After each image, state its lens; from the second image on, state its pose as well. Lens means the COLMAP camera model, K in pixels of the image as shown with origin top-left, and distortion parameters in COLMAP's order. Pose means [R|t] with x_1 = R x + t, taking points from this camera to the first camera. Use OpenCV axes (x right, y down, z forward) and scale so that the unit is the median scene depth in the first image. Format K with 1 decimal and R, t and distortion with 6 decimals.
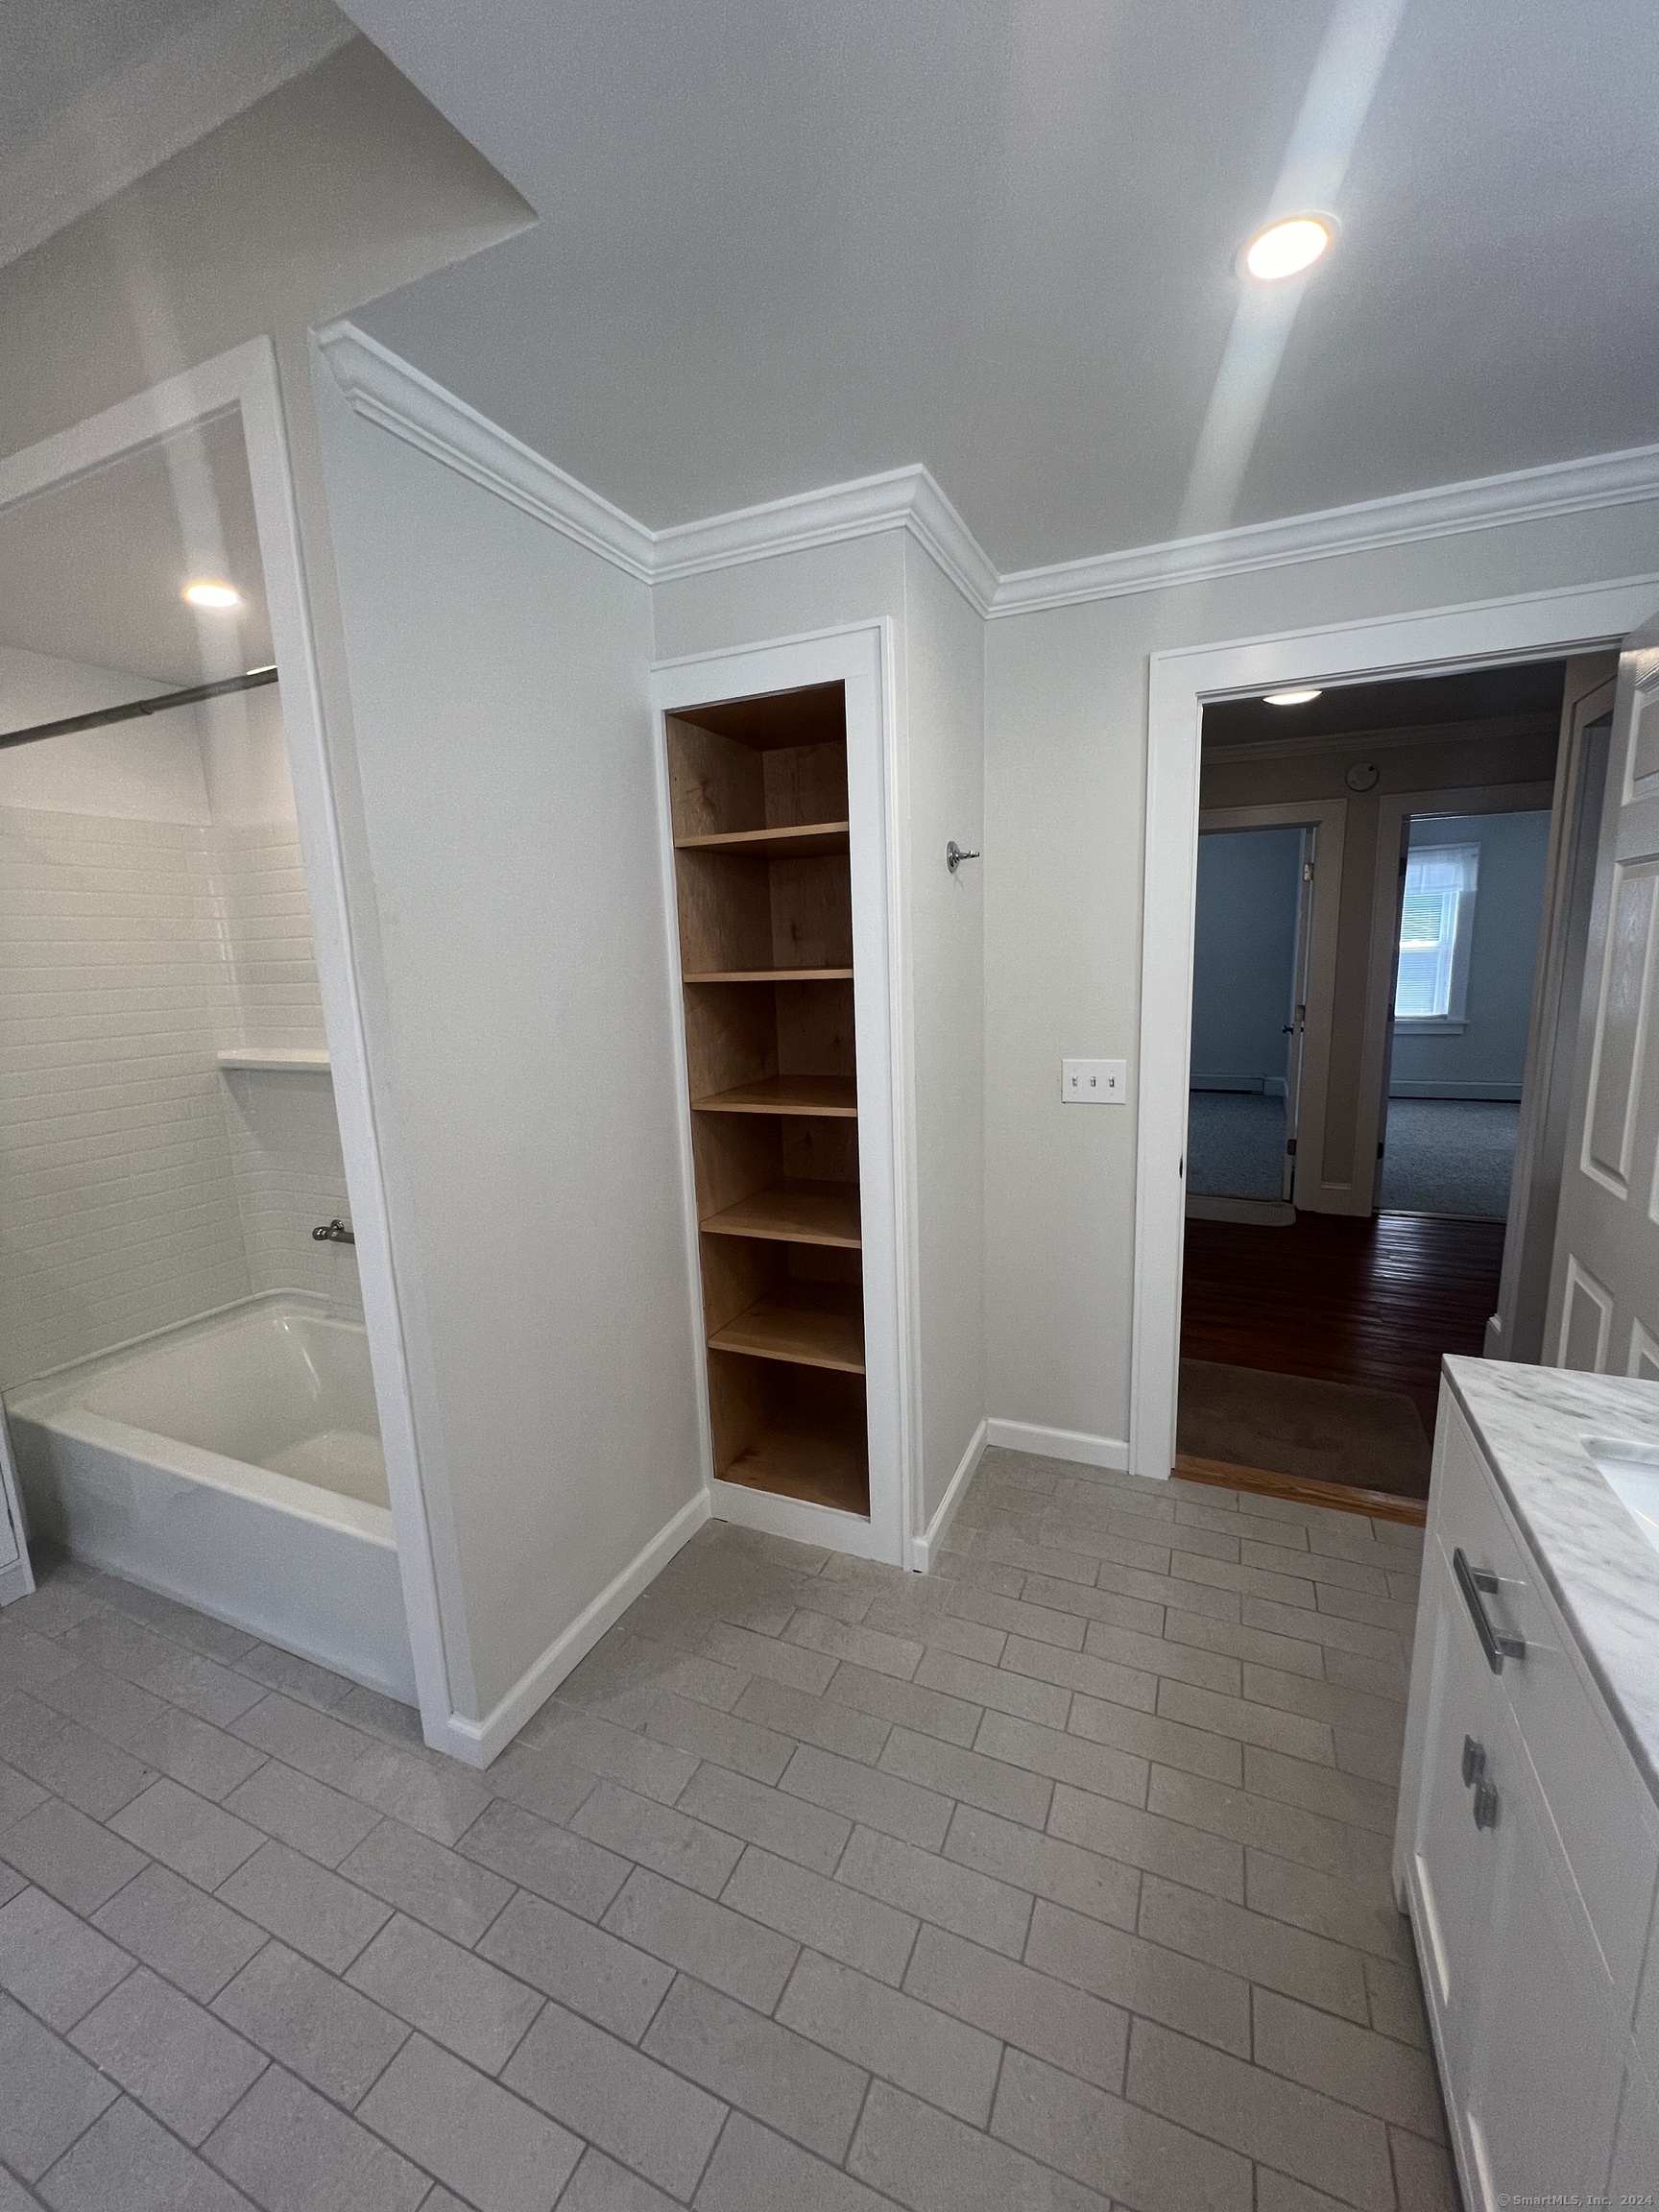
lens RADIAL K [[891.4, 0, 829.5], [0, 891.4, 1106.0], [0, 0, 1]] dist [-0.001041, -0.000791]
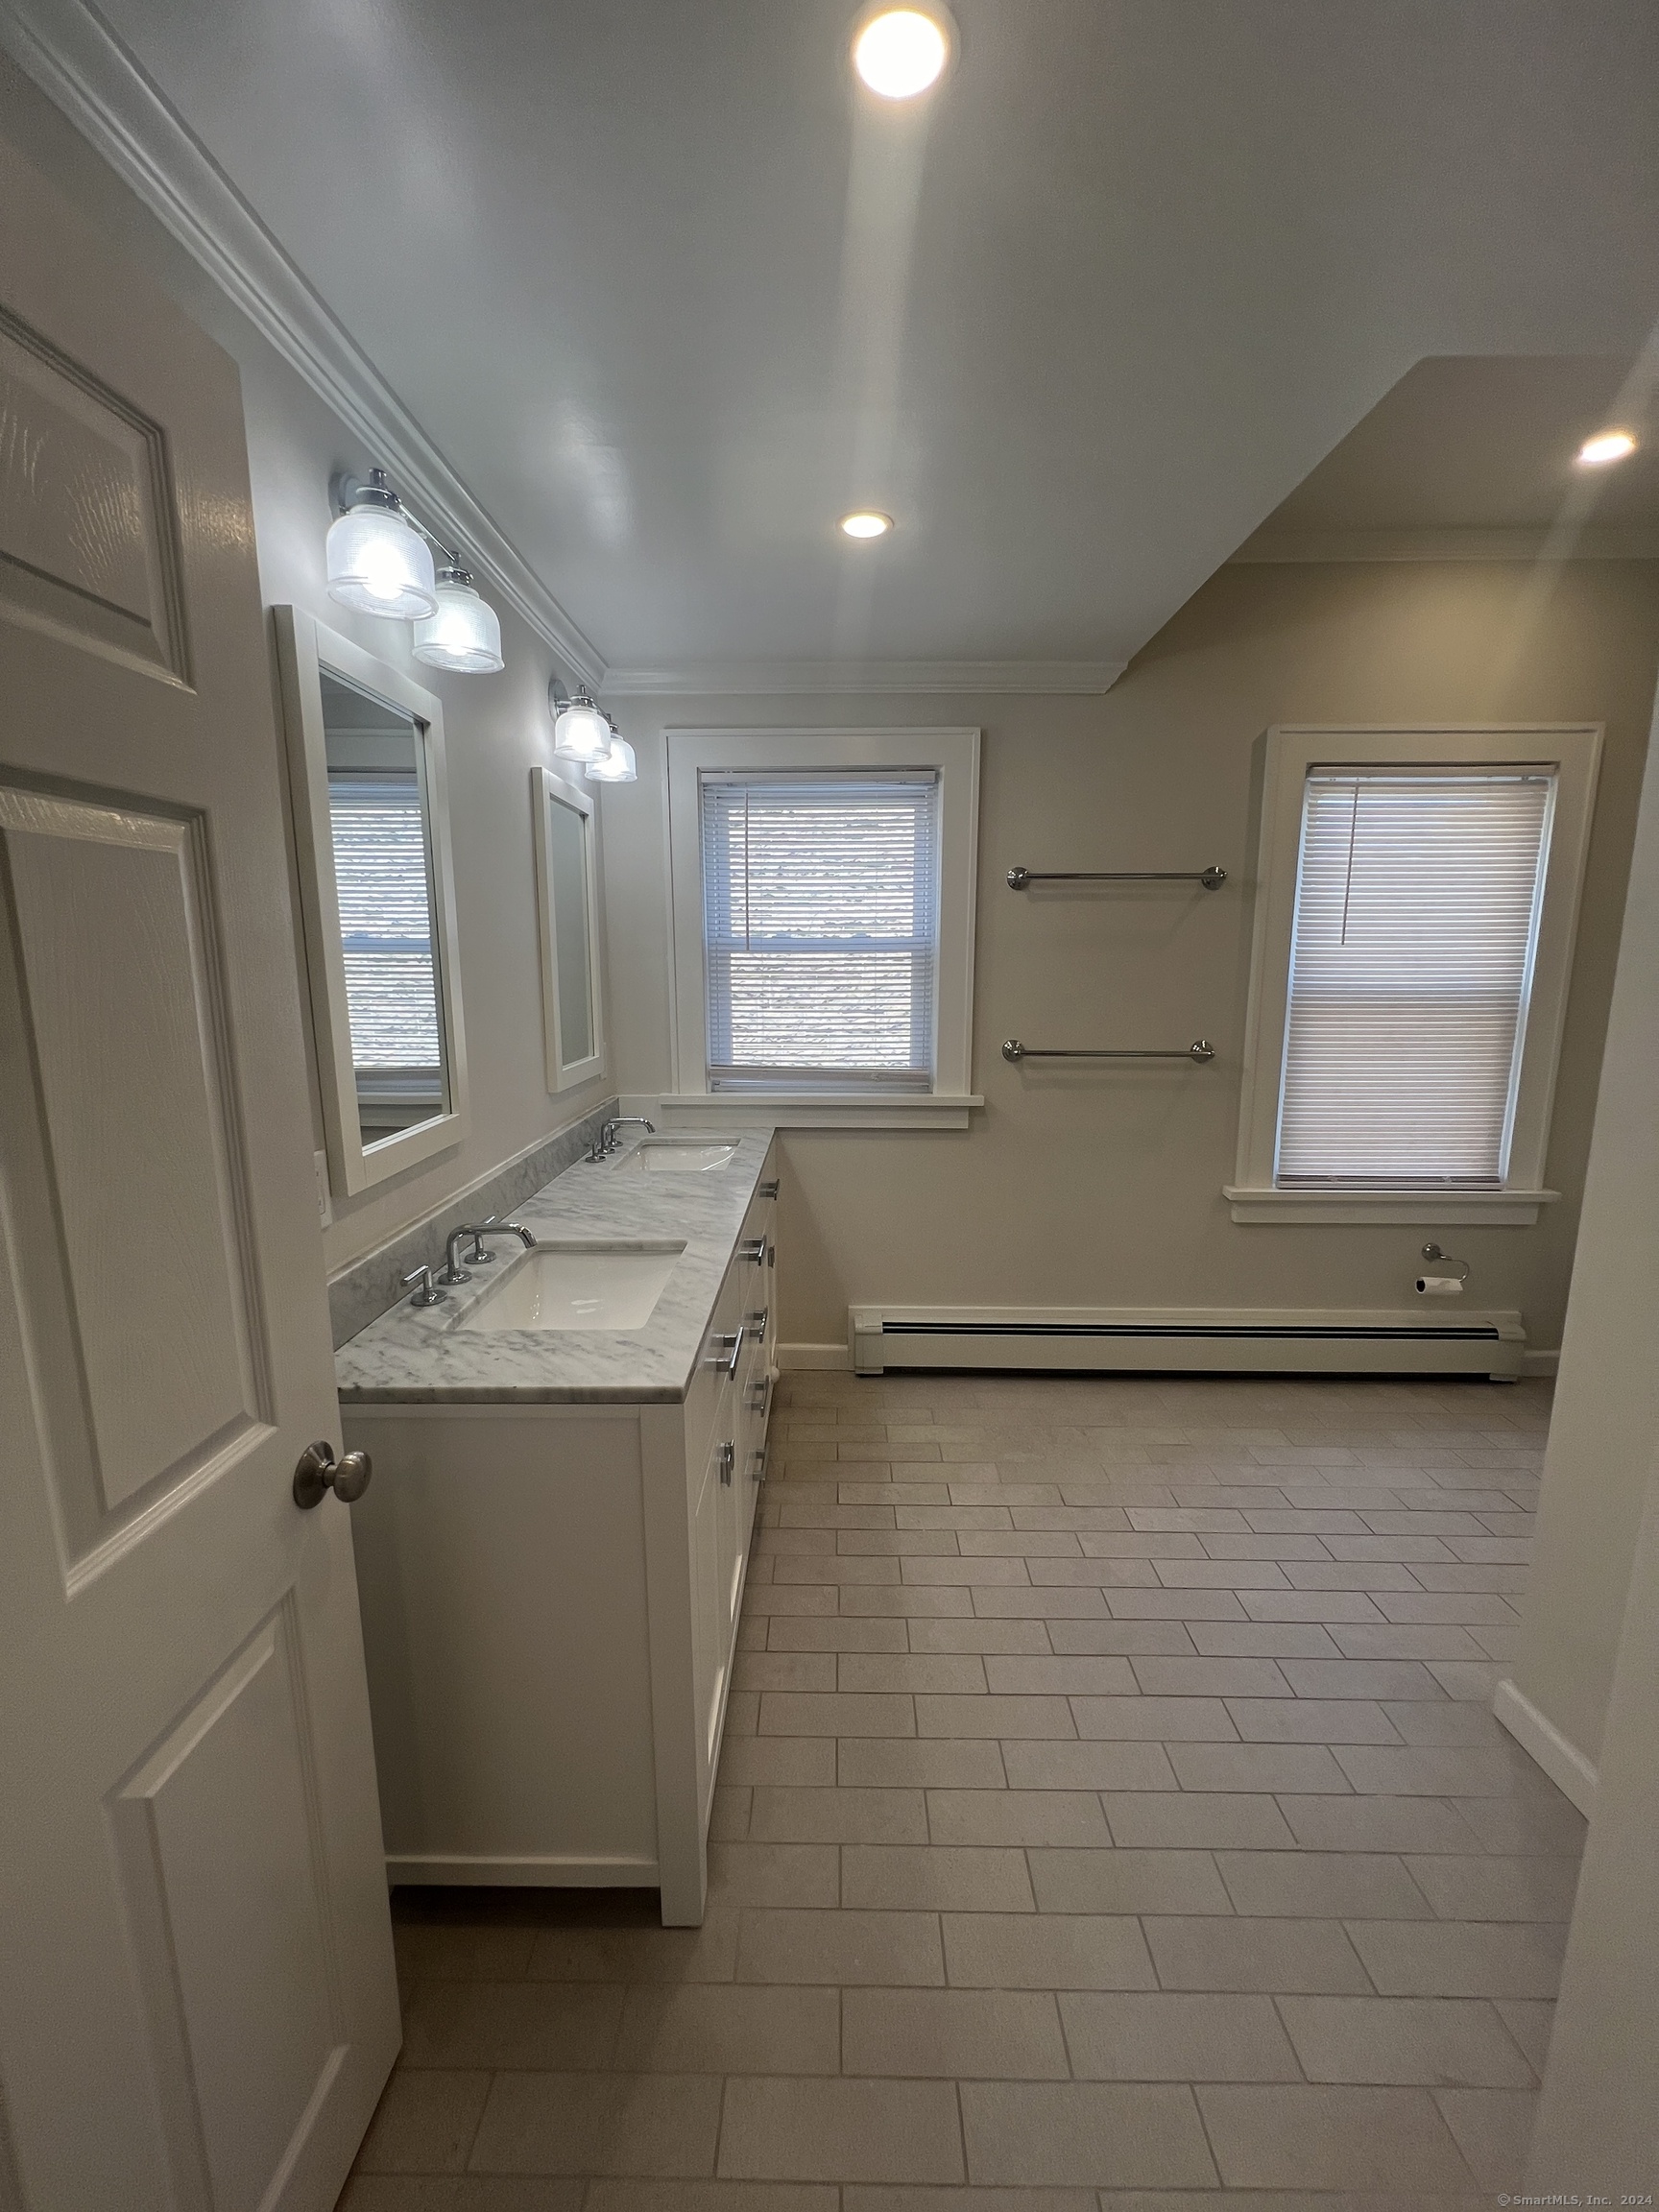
lens RADIAL K [[891.4, 0, 829.5], [0, 891.4, 1106.0], [0, 0, 1]] dist [-0.001041, -0.000791]
pose [[-0.917837, 0.099197, -0.384364, 1.001682], [-0.040088, 0.940161, 0.338365, -0.386307], [0.394929, 0.325972, -0.858937, 2.030136]]
